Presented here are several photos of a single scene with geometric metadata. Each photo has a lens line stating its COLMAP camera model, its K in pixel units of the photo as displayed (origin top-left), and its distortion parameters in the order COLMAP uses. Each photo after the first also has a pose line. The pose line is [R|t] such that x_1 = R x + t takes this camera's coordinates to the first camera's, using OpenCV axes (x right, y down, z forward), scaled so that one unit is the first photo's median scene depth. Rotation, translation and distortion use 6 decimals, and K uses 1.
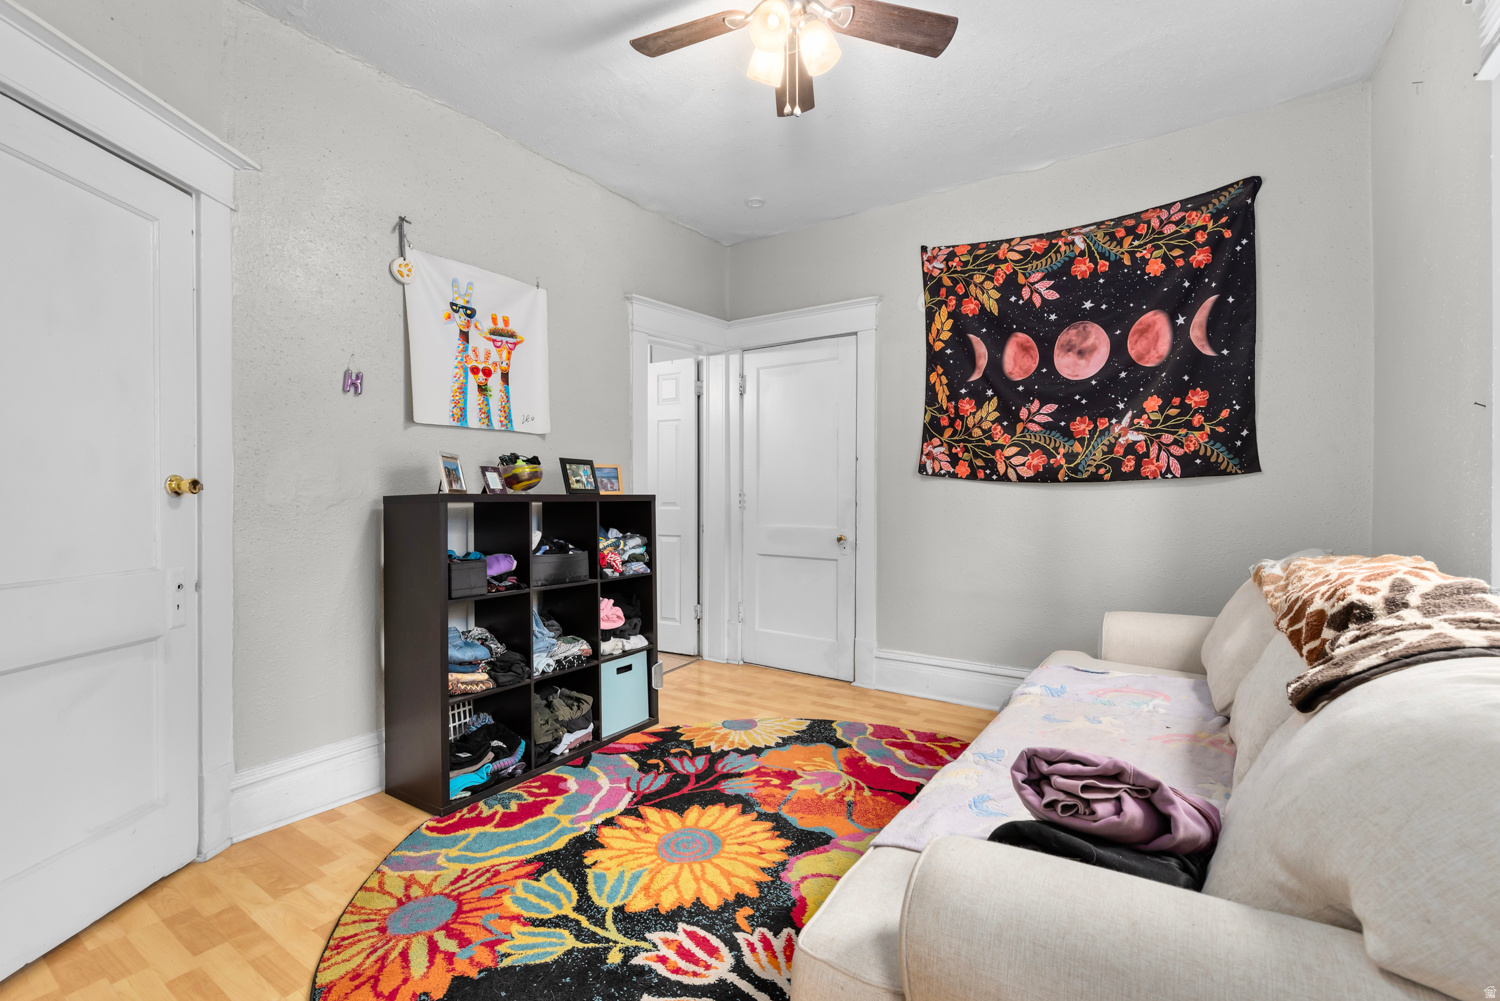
lens RADIAL K [[646.4, 0, 747.4], [0, 646.4, 499.7], [0, 0, 1]] dist [-0.001740, -0.000057]
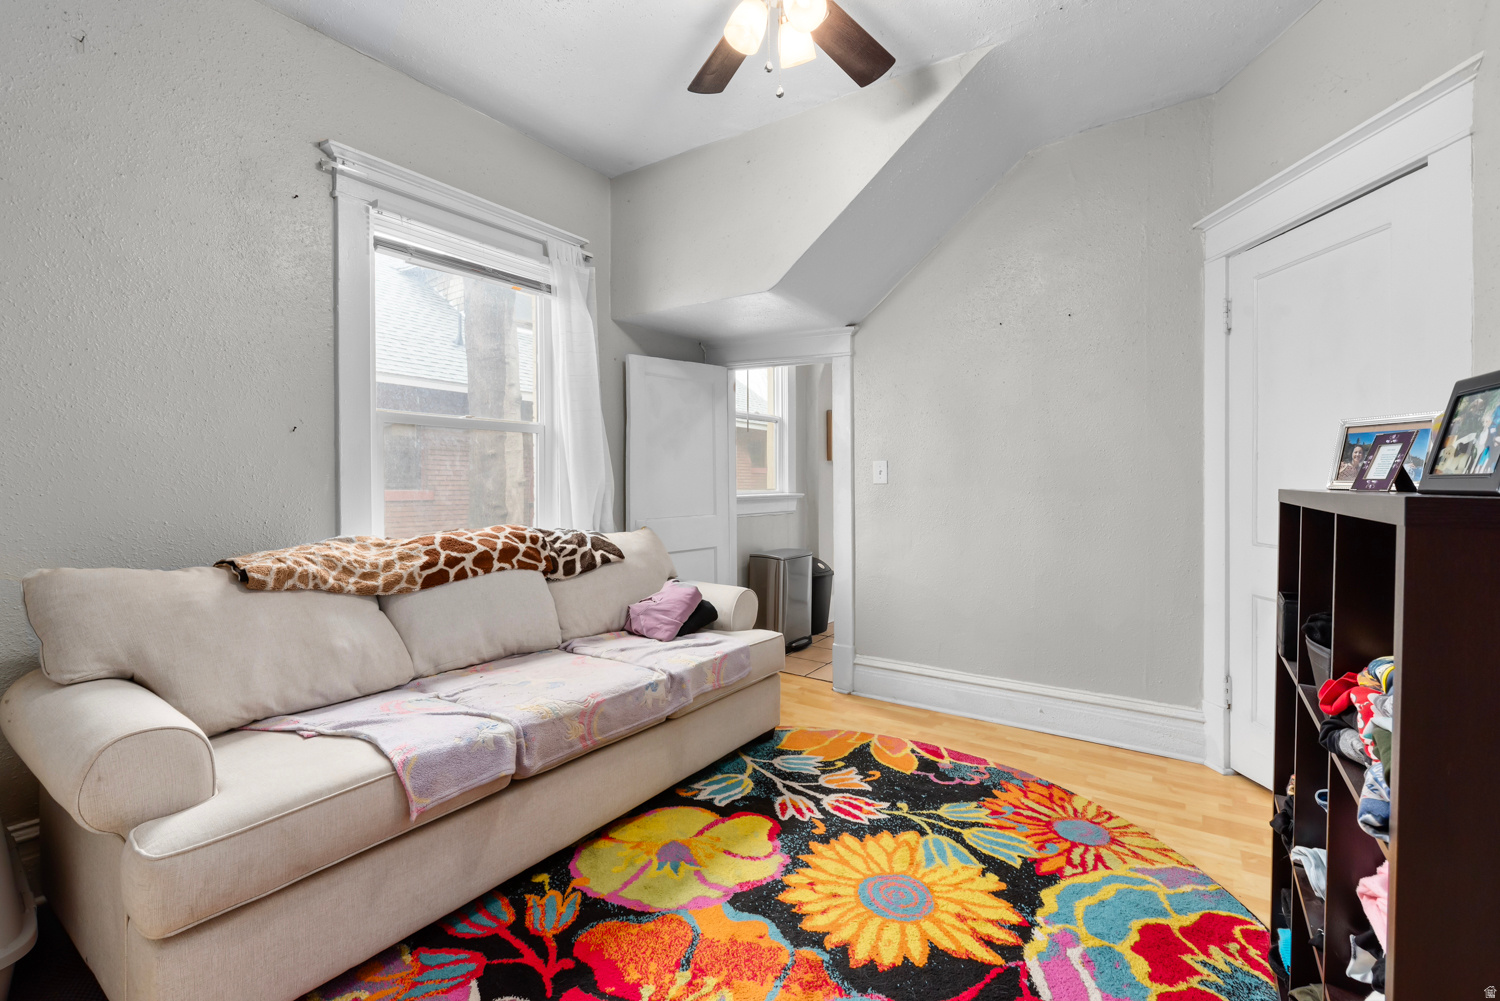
lens RADIAL K [[646.4, 0, 753.7], [0, 646.4, 497.3], [0, 0, 1]] dist [-0.001740, -0.000057]
pose [[-0.999994, 0.002856, -0.002069, 0.107878], [0.002812, 0.999775, 0.021044, -0.019139], [0.002129, 0.021038, -0.999776, 1.976617]]
